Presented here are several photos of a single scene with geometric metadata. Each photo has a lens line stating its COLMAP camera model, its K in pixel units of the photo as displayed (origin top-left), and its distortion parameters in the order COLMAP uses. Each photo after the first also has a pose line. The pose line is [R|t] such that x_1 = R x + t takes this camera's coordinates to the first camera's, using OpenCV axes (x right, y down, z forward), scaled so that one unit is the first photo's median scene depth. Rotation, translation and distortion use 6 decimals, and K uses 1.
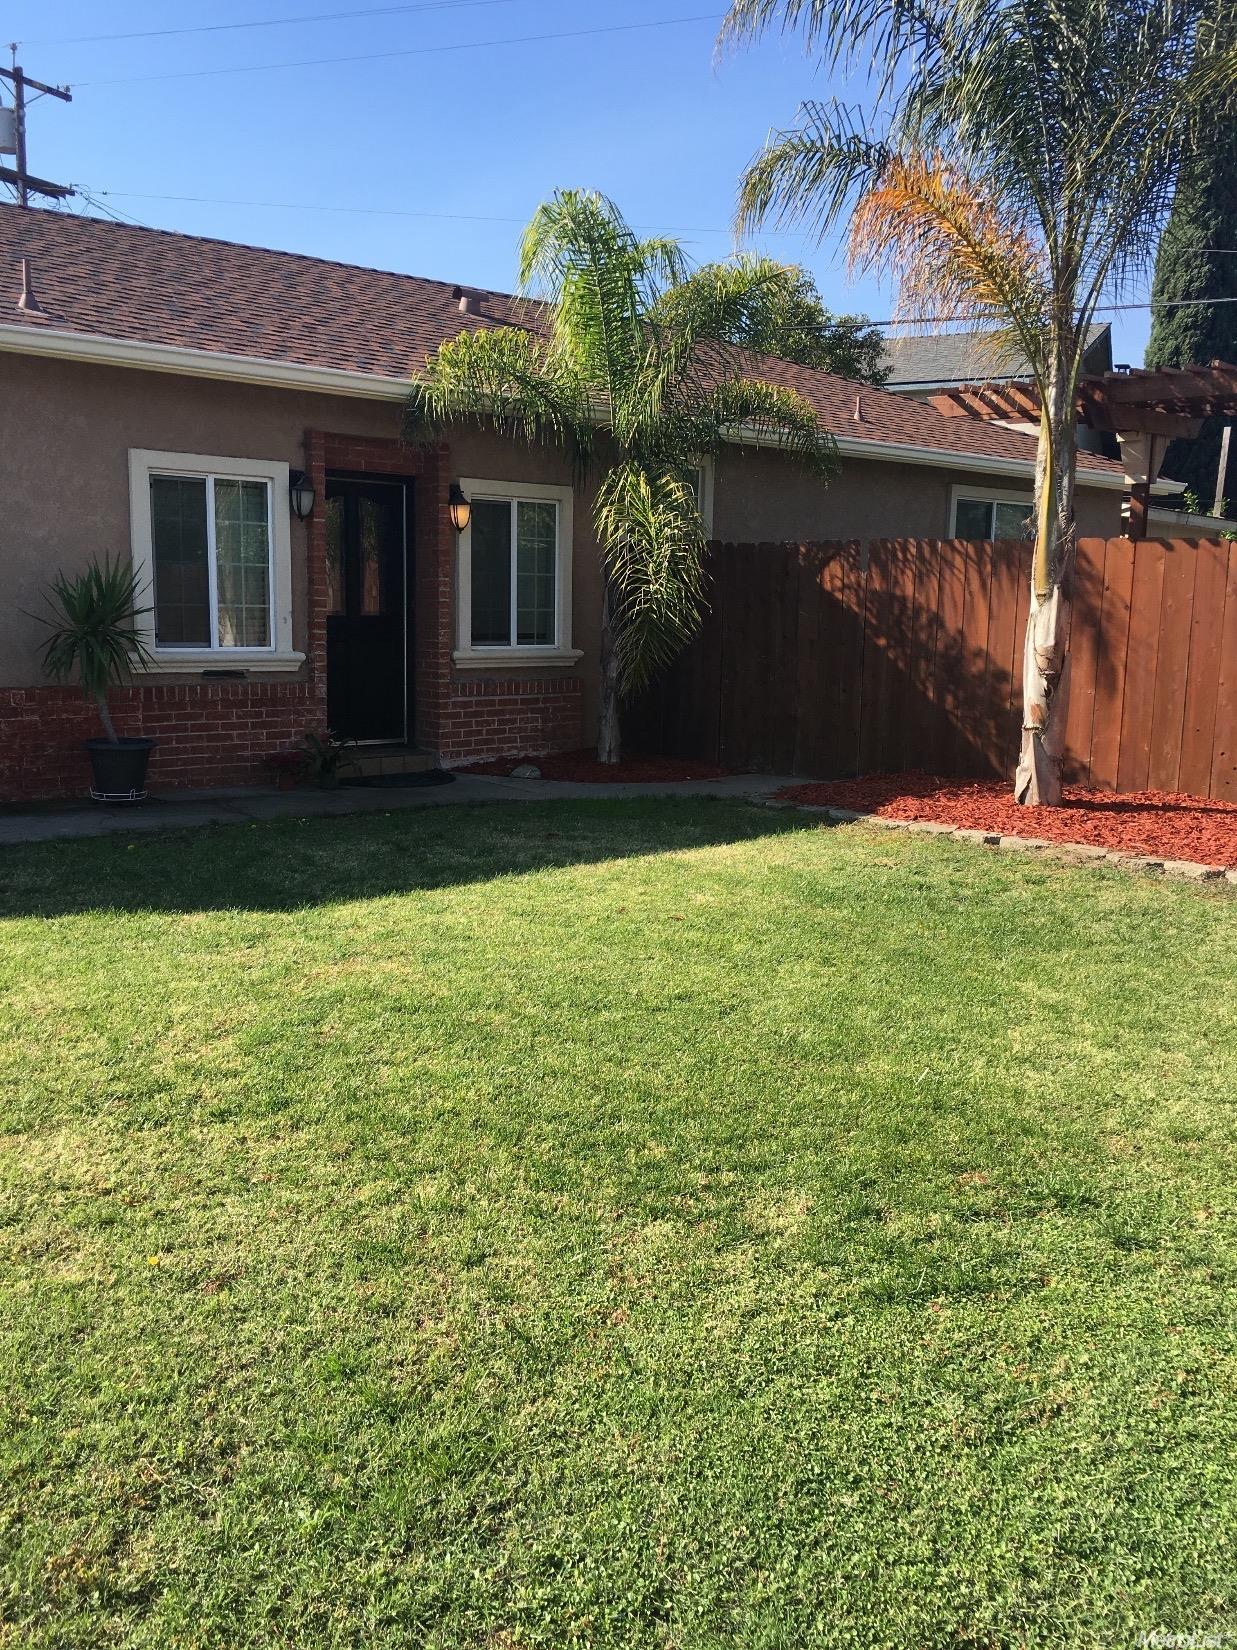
lens RADIAL K [[1403.3, 0, 609.4], [0, 1403.3, 808.5], [0, 0, 1]] dist [0.077787, -0.104930]
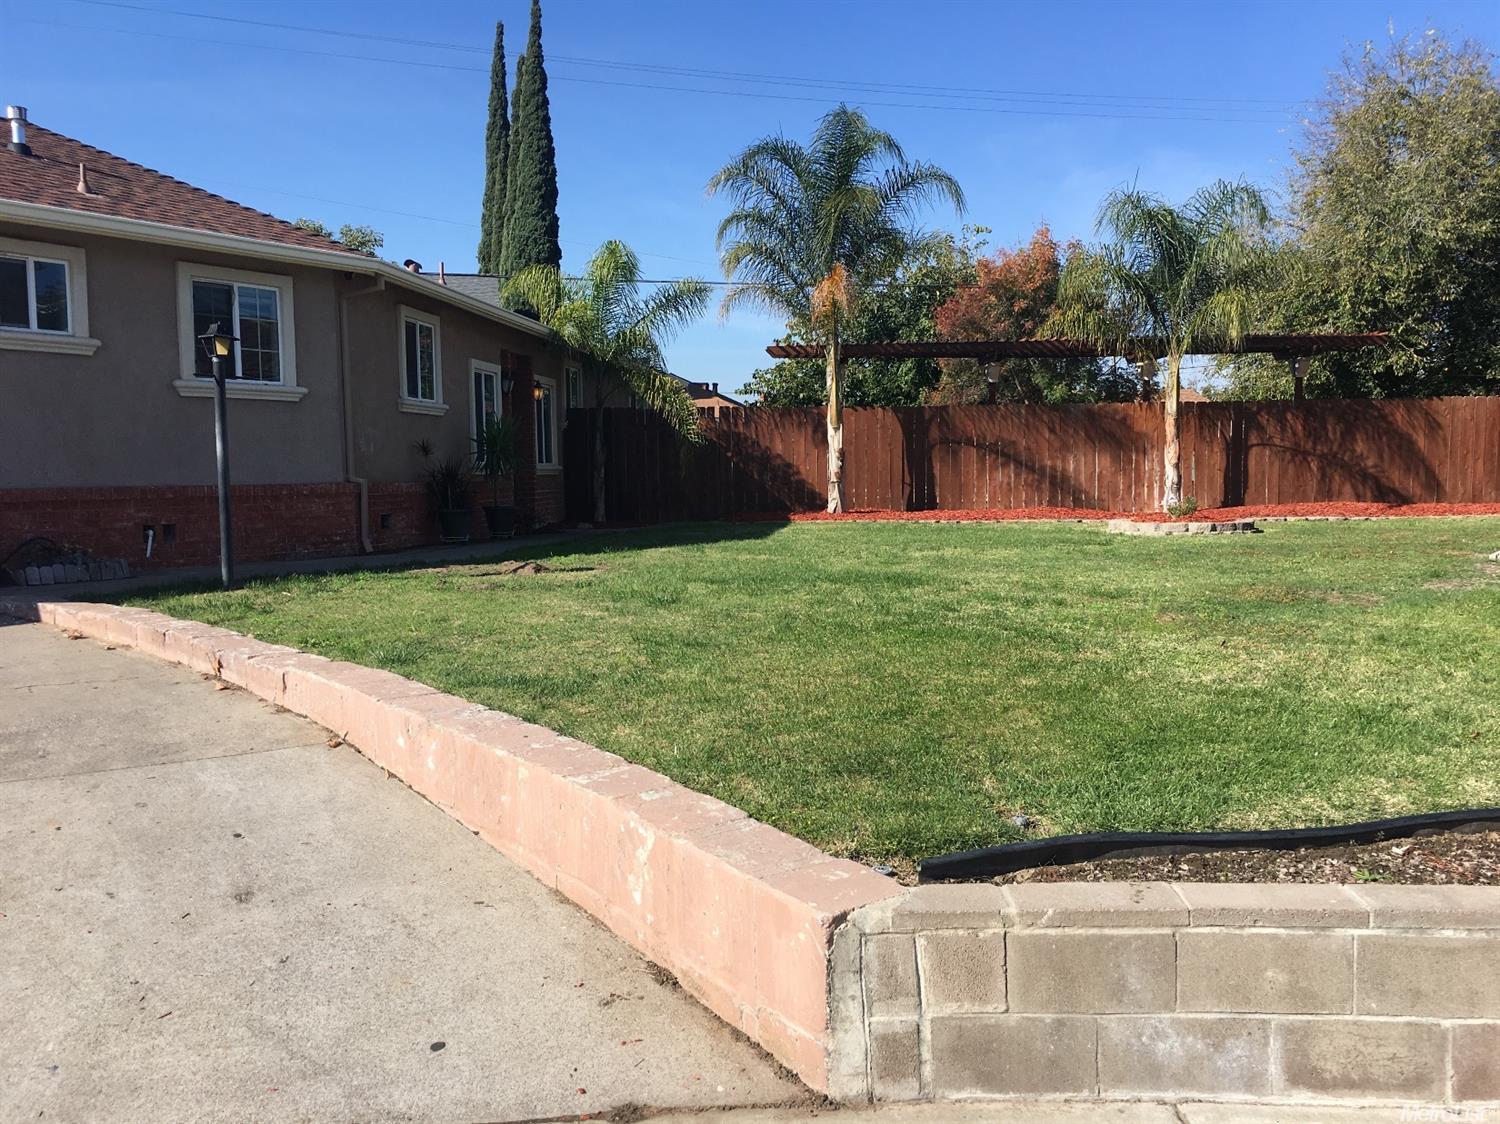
lens RADIAL K [[1275.7, 0, 740.6], [0, 1275.7, 550.6], [0, 0, 1]] dist [0.077787, -0.104930]
pose [[0.746542, -0.071118, 0.661527, -1.113675], [0.130157, 0.990671, -0.040381, 0.110464], [-0.652483, 0.116249, 0.748834, -0.458187]]
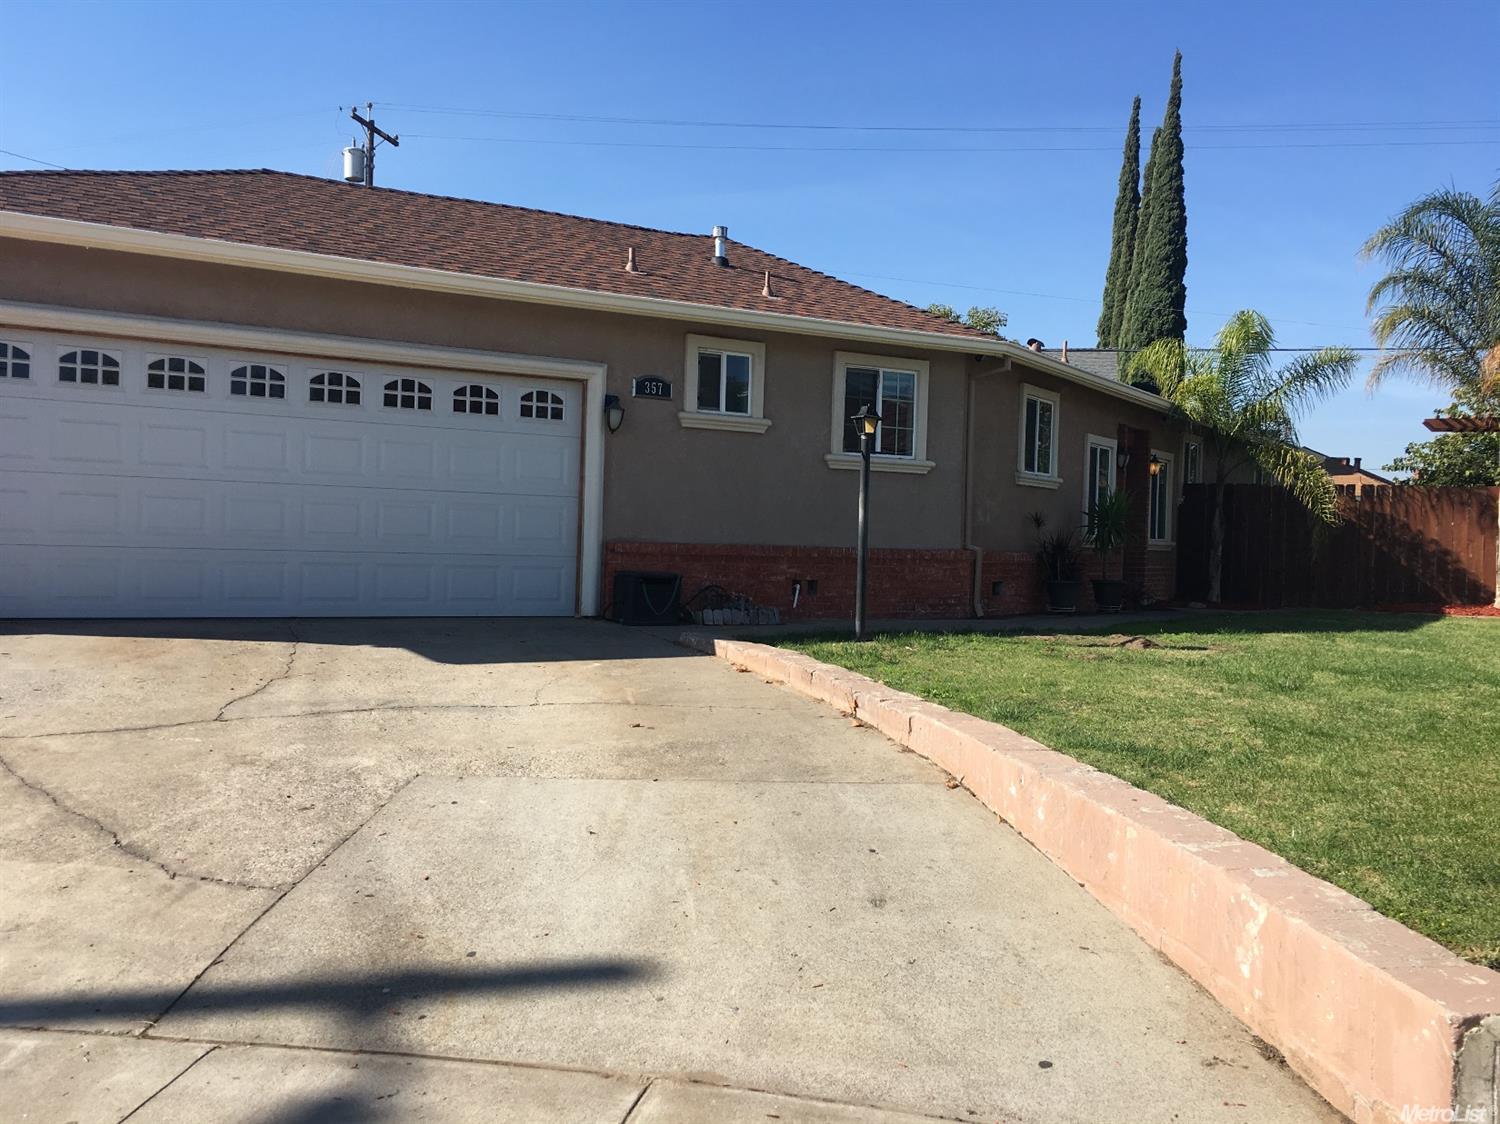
lens RADIAL K [[1275.7, 0, 739.1], [0, 1275.7, 555.3], [0, 0, 1]] dist [0.077787, -0.104930]
pose [[0.965449, 0.004250, 0.260558, -1.136340], [0.030763, 0.991017, -0.130150, 0.114830], [-0.258771, 0.133669, 0.956645, -0.484765]]
